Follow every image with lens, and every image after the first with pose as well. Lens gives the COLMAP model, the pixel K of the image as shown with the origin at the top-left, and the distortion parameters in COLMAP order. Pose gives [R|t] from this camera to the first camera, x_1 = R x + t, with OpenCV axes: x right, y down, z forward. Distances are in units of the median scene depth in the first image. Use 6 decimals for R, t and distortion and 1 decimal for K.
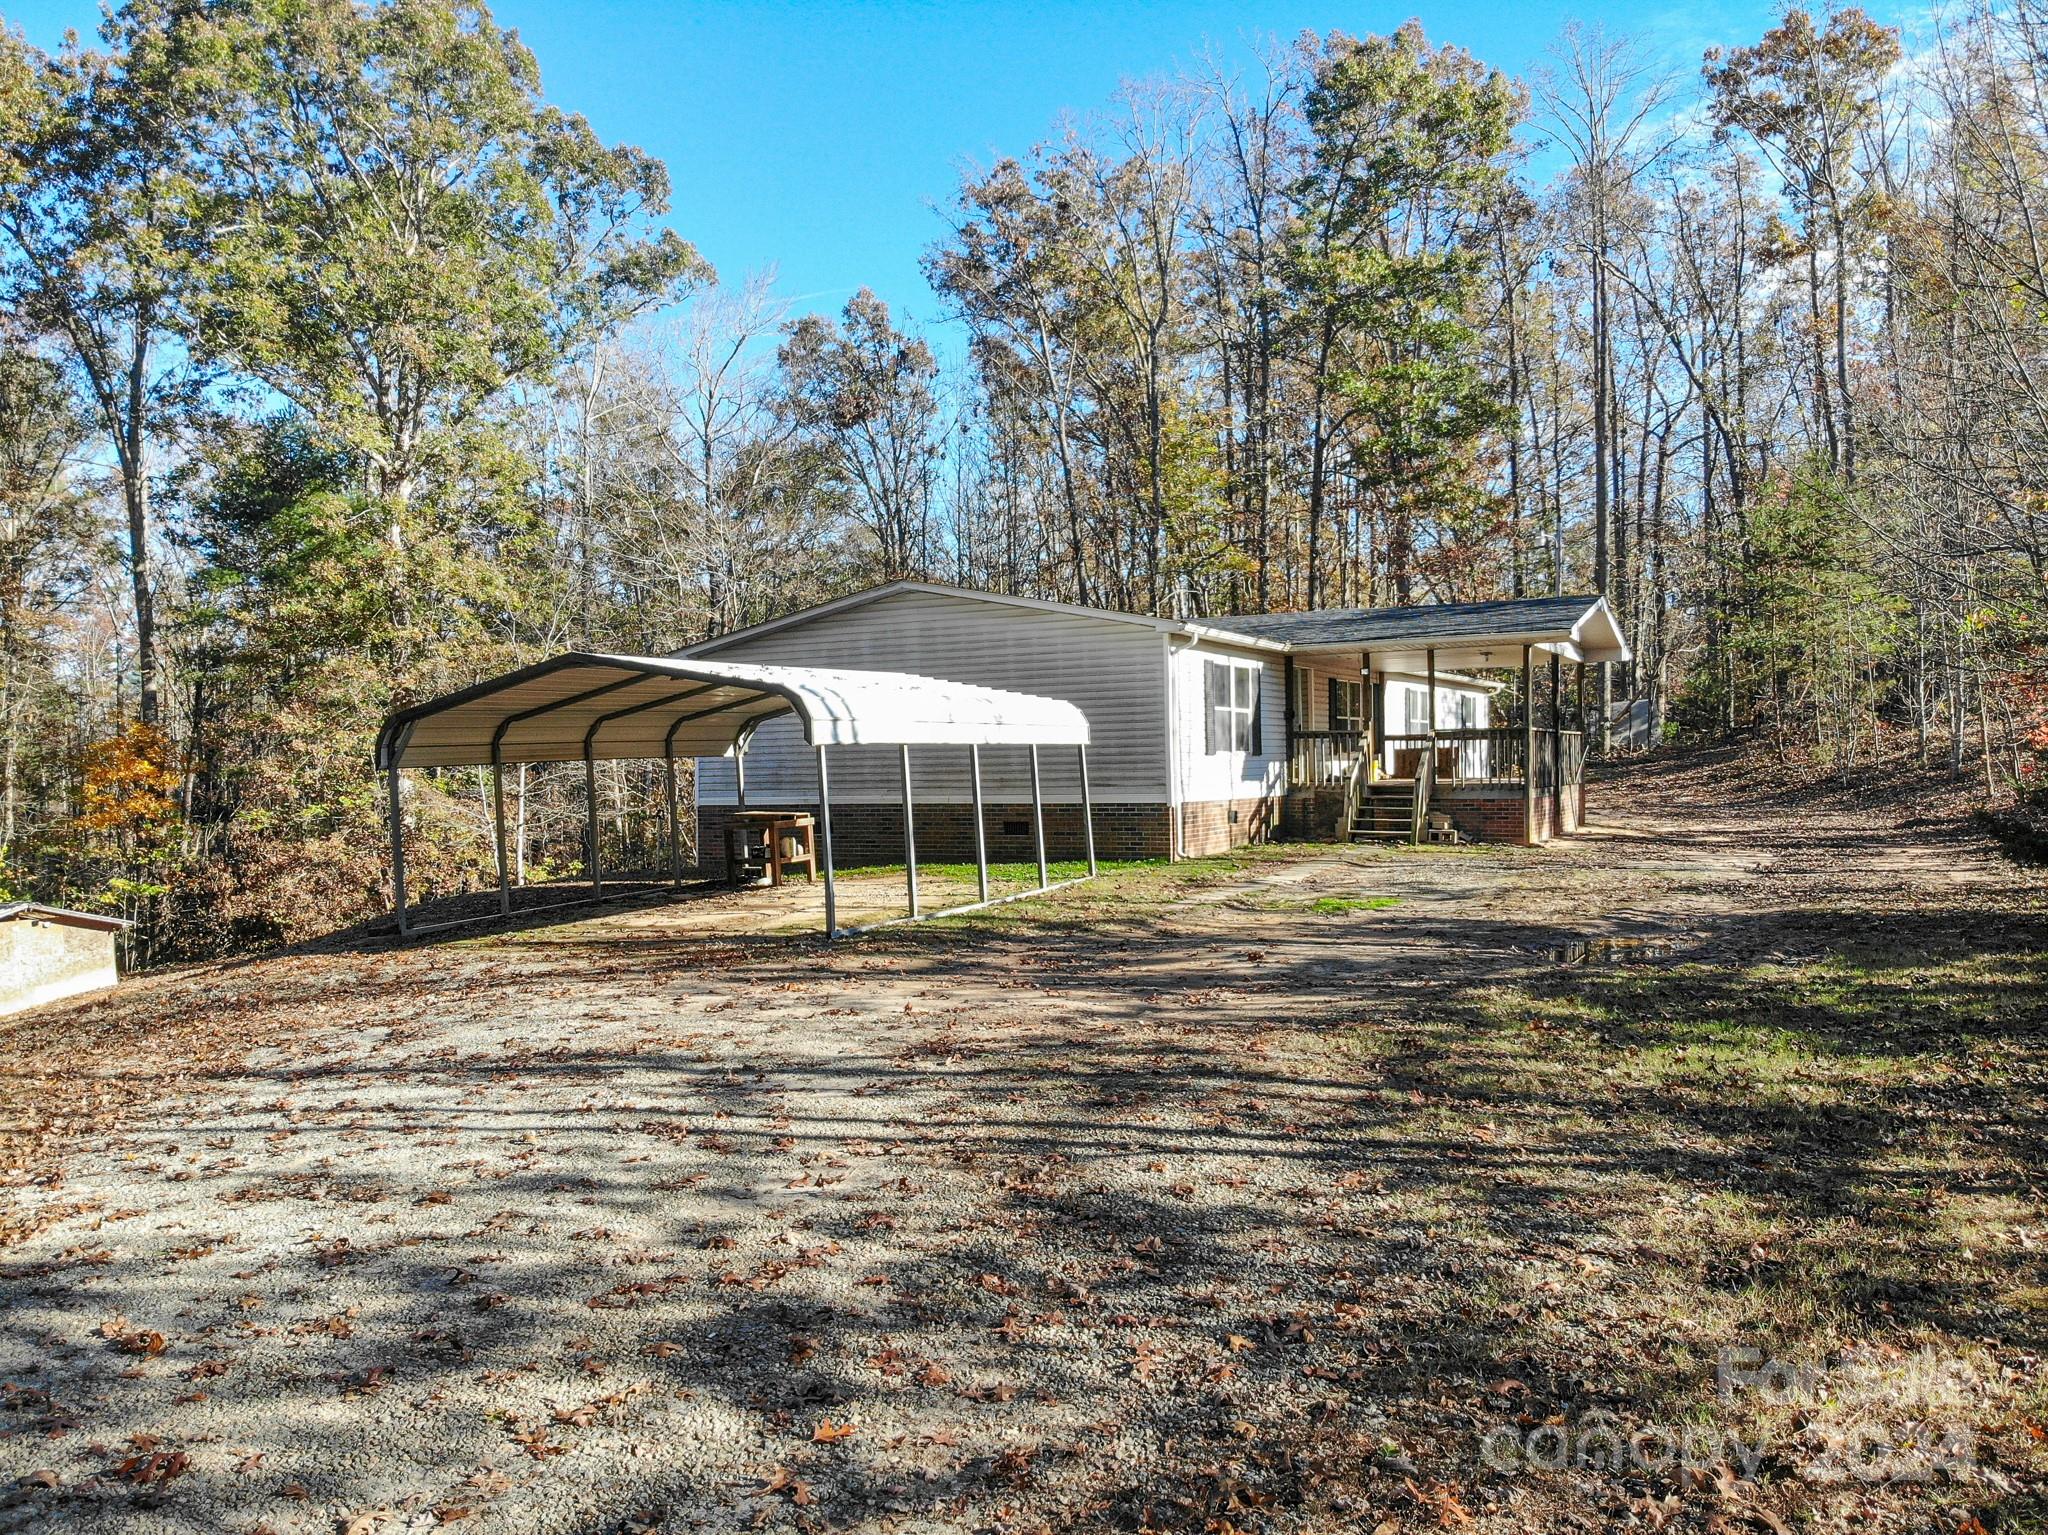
lens RADIAL K [[1479.8, 0, 1011.6], [0, 1479.8, 749.8], [0, 0, 1]] dist [0.057557, -0.168294]
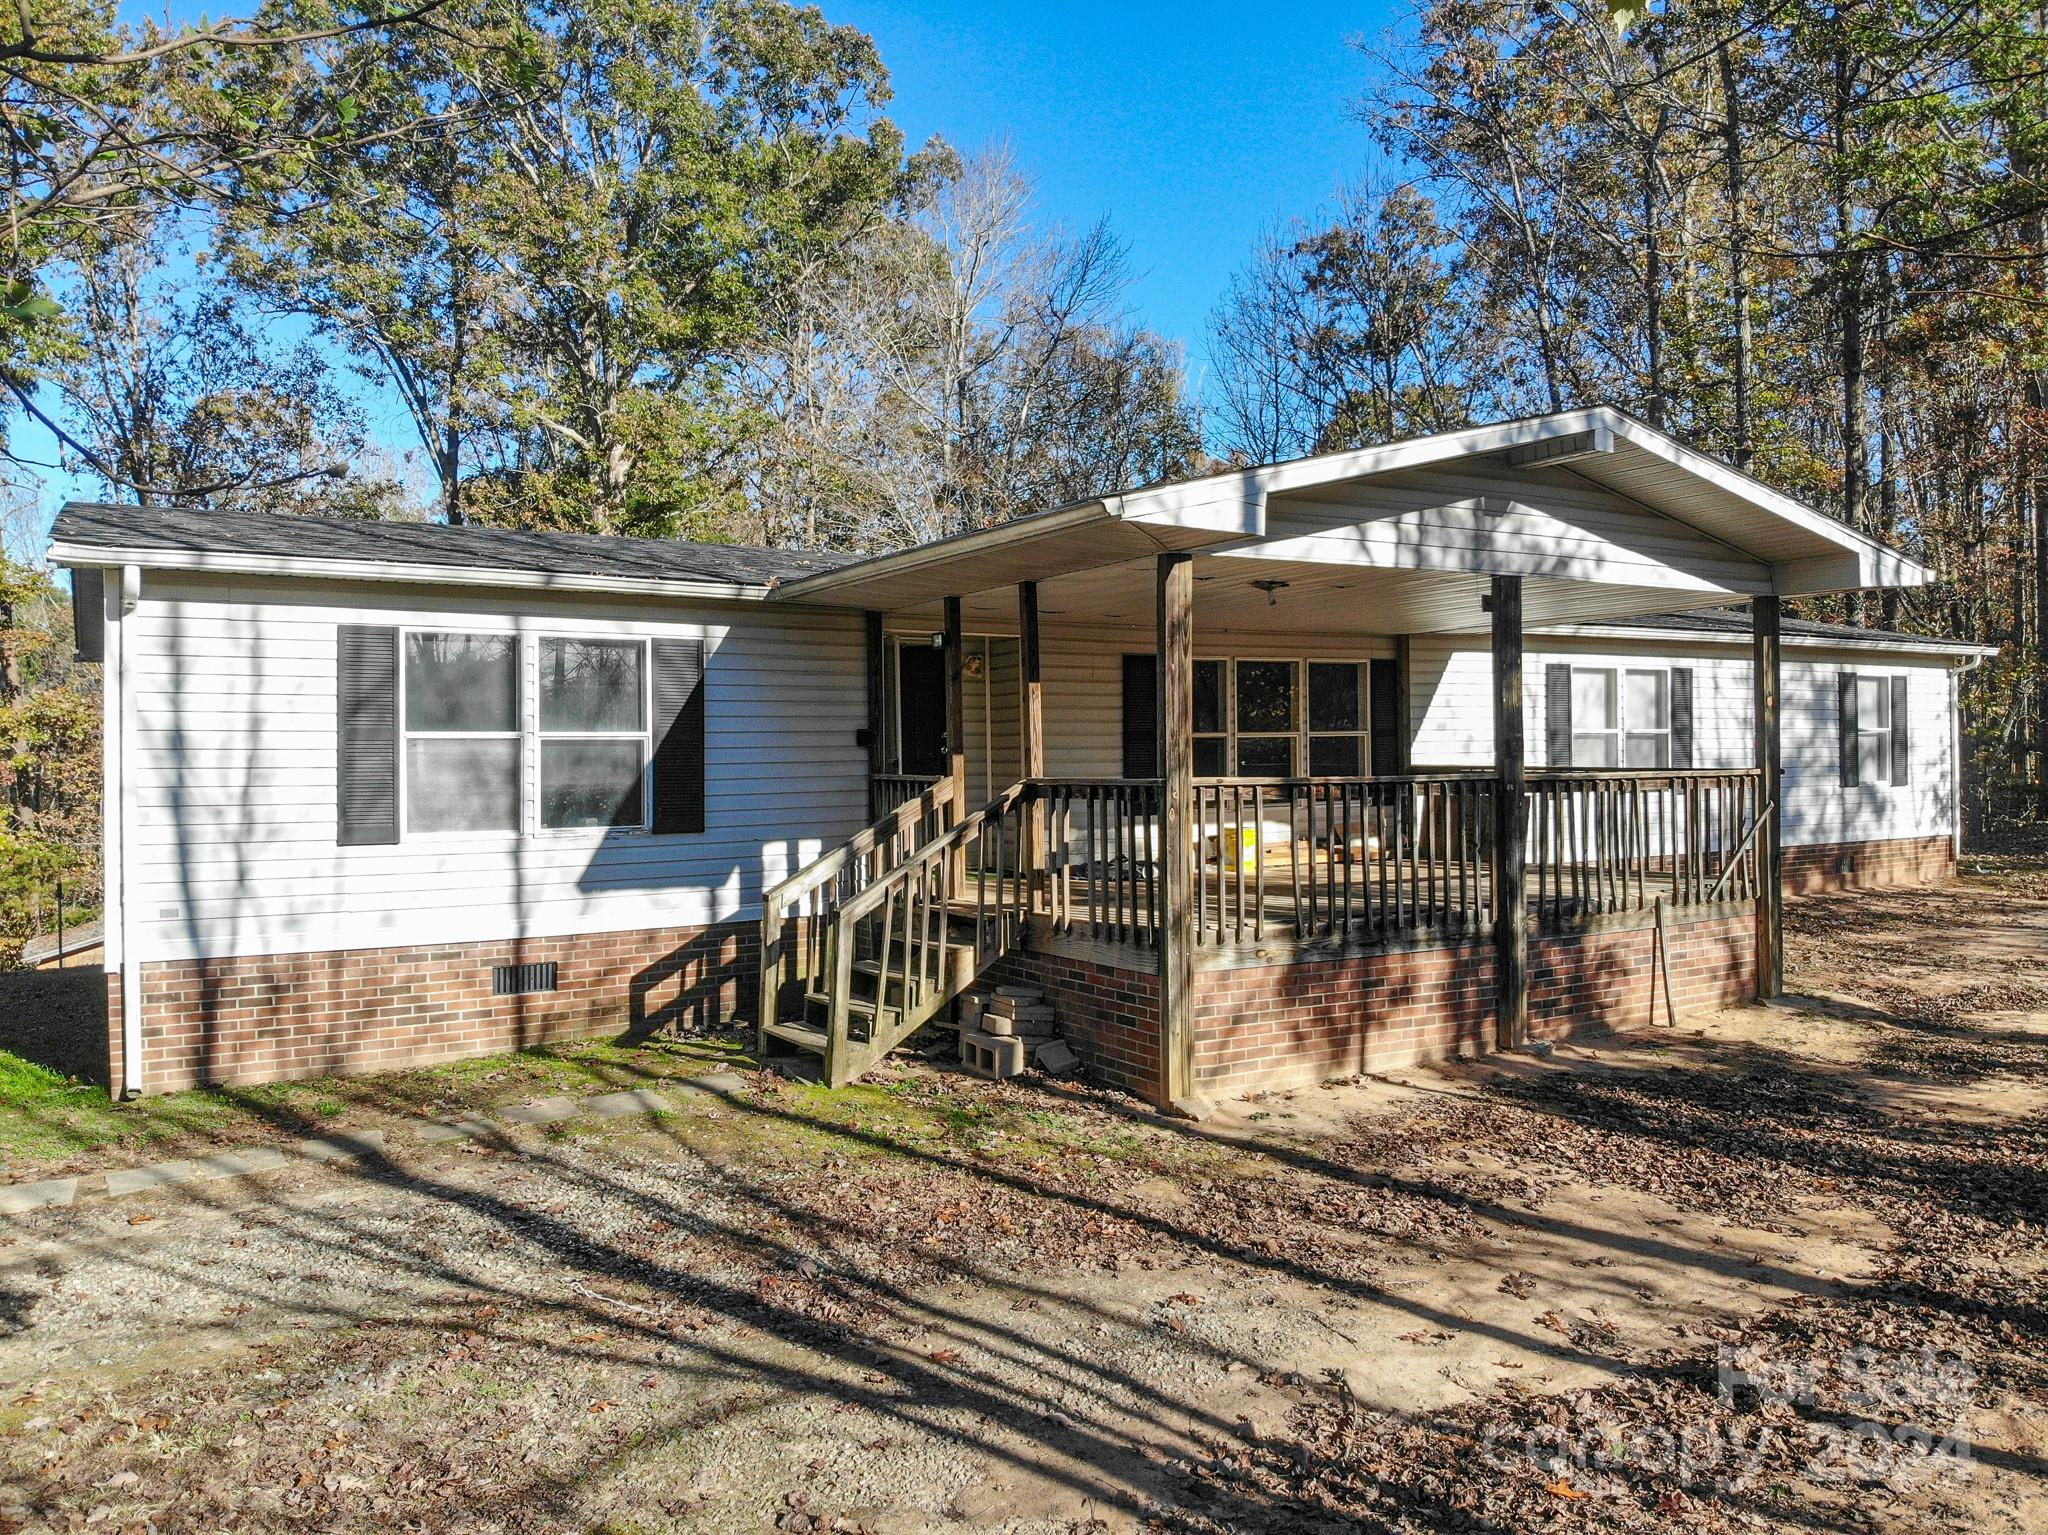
lens RADIAL K [[1500.2, 0, 1022.0], [0, 1500.2, 728.2], [0, 0, 1]] dist [0.056525, -0.185485]
pose [[0.869117, -0.006103, -0.494568, 0.258077], [0.003992, 0.999978, -0.005324, -0.013333], [0.494590, 0.002653, 0.869122, 0.348951]]
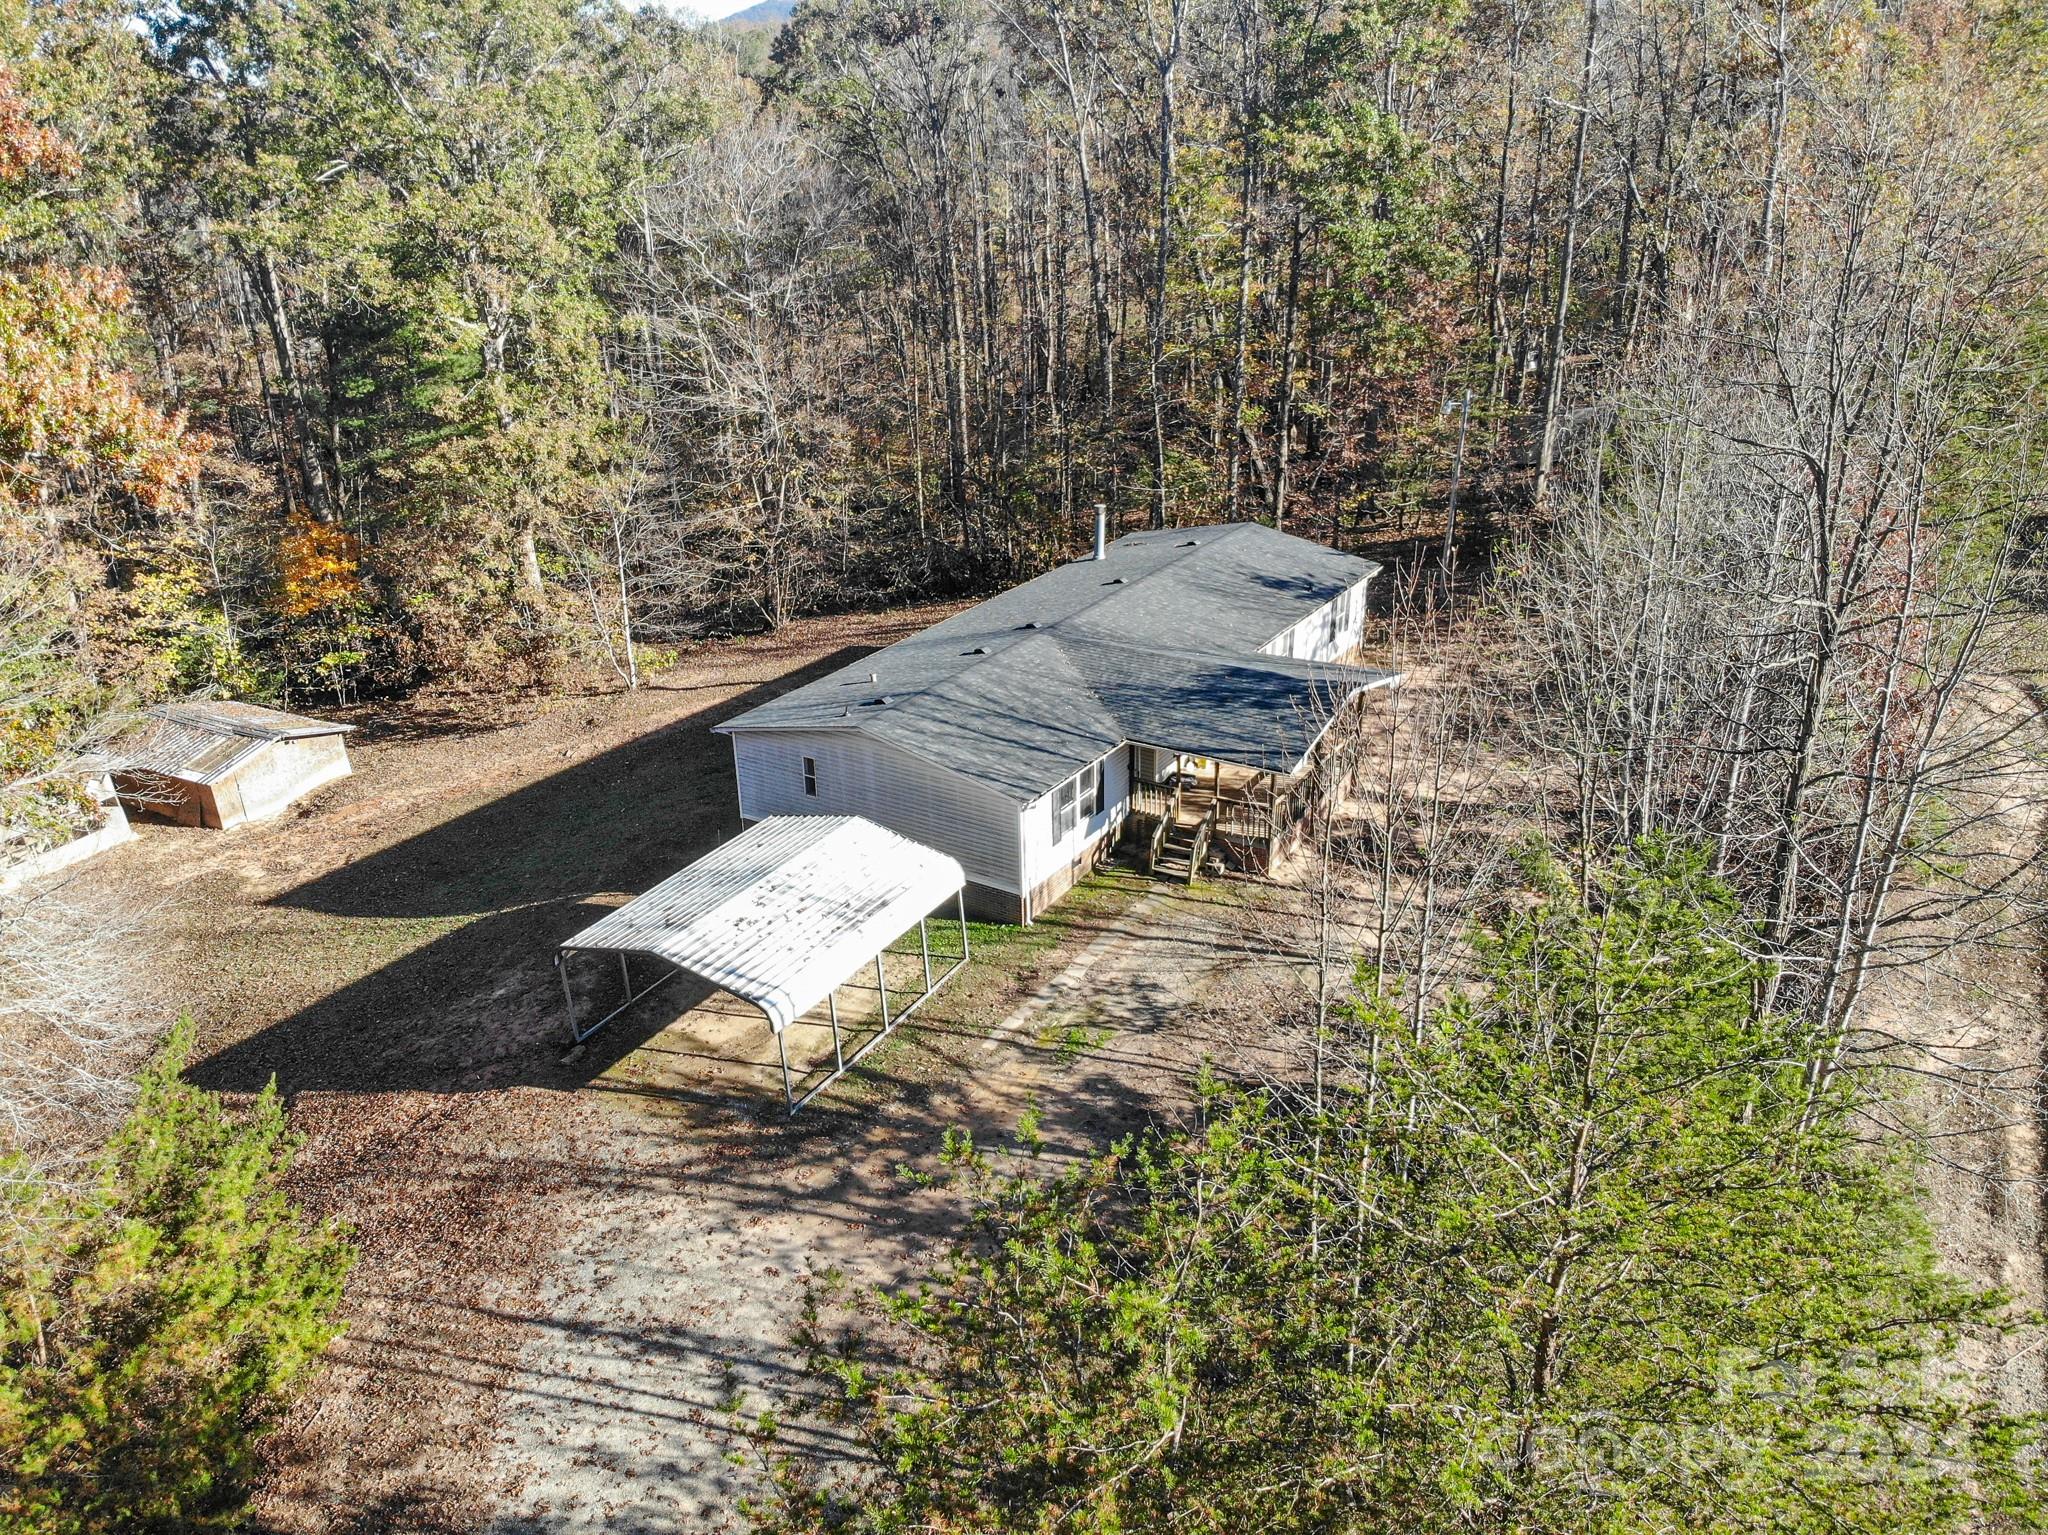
lens RADIAL K [[1479.8, 0, 1011.6], [0, 1479.8, 749.8], [0, 0, 1]] dist [0.057557, -0.168294]
pose [[0.998103, 0.033208, -0.051851, 0.081376], [-0.010786, 0.923375, 0.383749, -0.338032], [0.060621, -0.382461, 0.921981, -0.198229]]
